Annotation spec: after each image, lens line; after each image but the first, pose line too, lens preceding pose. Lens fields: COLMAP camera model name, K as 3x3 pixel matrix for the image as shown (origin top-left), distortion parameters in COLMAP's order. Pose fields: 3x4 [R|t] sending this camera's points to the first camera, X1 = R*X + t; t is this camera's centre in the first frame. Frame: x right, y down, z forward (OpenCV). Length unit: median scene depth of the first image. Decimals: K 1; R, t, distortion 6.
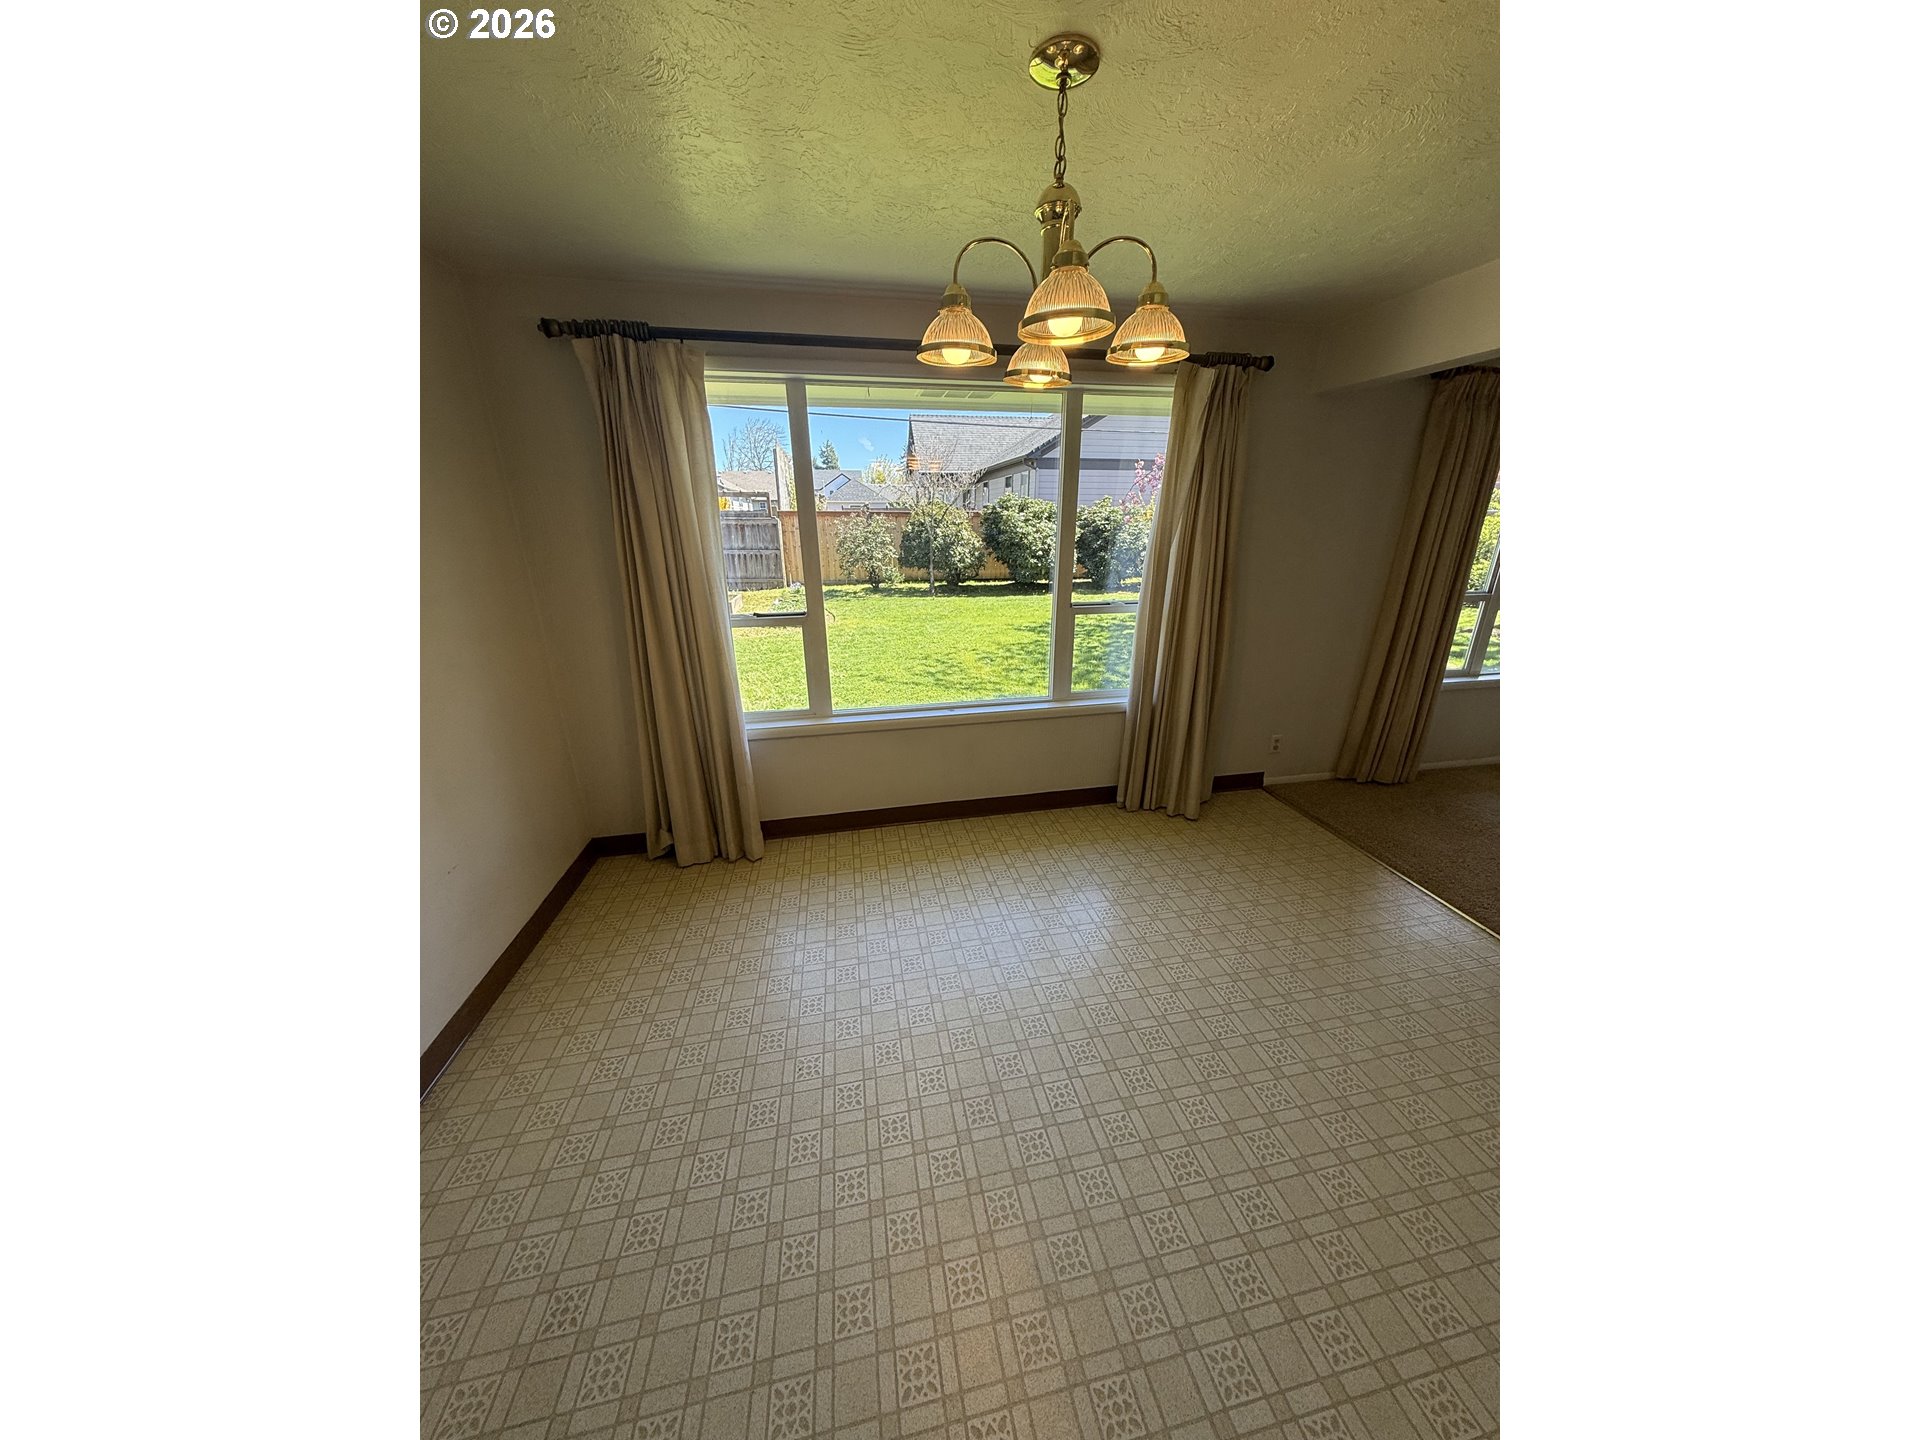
lens RADIAL K [[575.1, 0, 955.4], [0, 575.1, 719.7], [0, 0, 1]] dist [-0.000610, -0.000038]
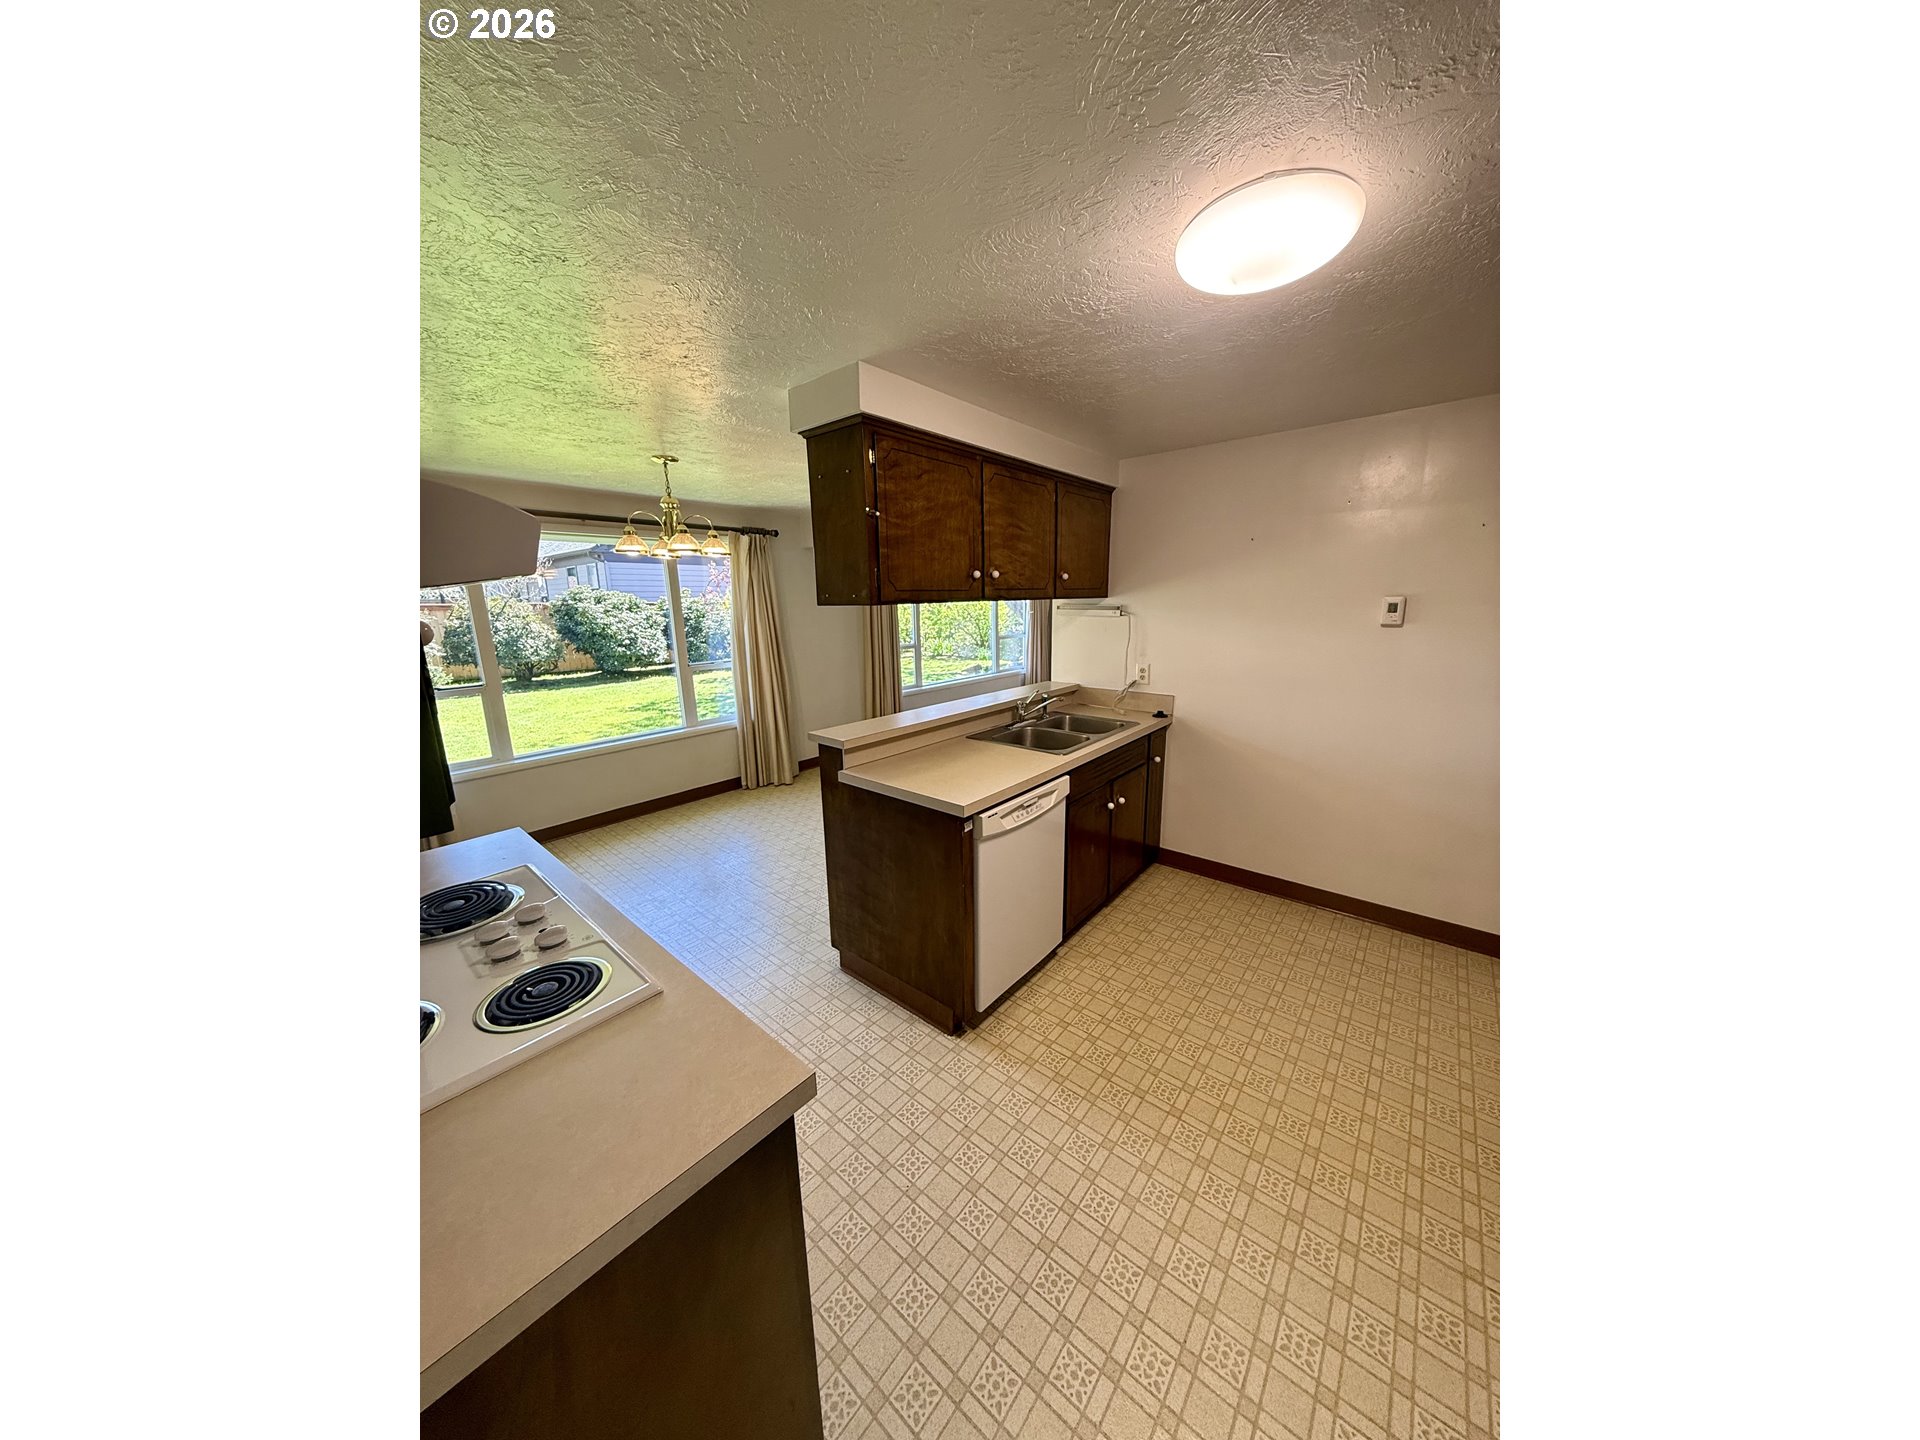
lens RADIAL K [[575.1, 0, 955.4], [0, 575.1, 719.7], [0, 0, 1]] dist [-0.000610, -0.000038]
pose [[0.778862, -0.136441, 0.612175, -0.045200], [0.220781, 0.973222, -0.063986, 0.043634], [-0.587052, 0.184993, 0.788129, -0.136968]]
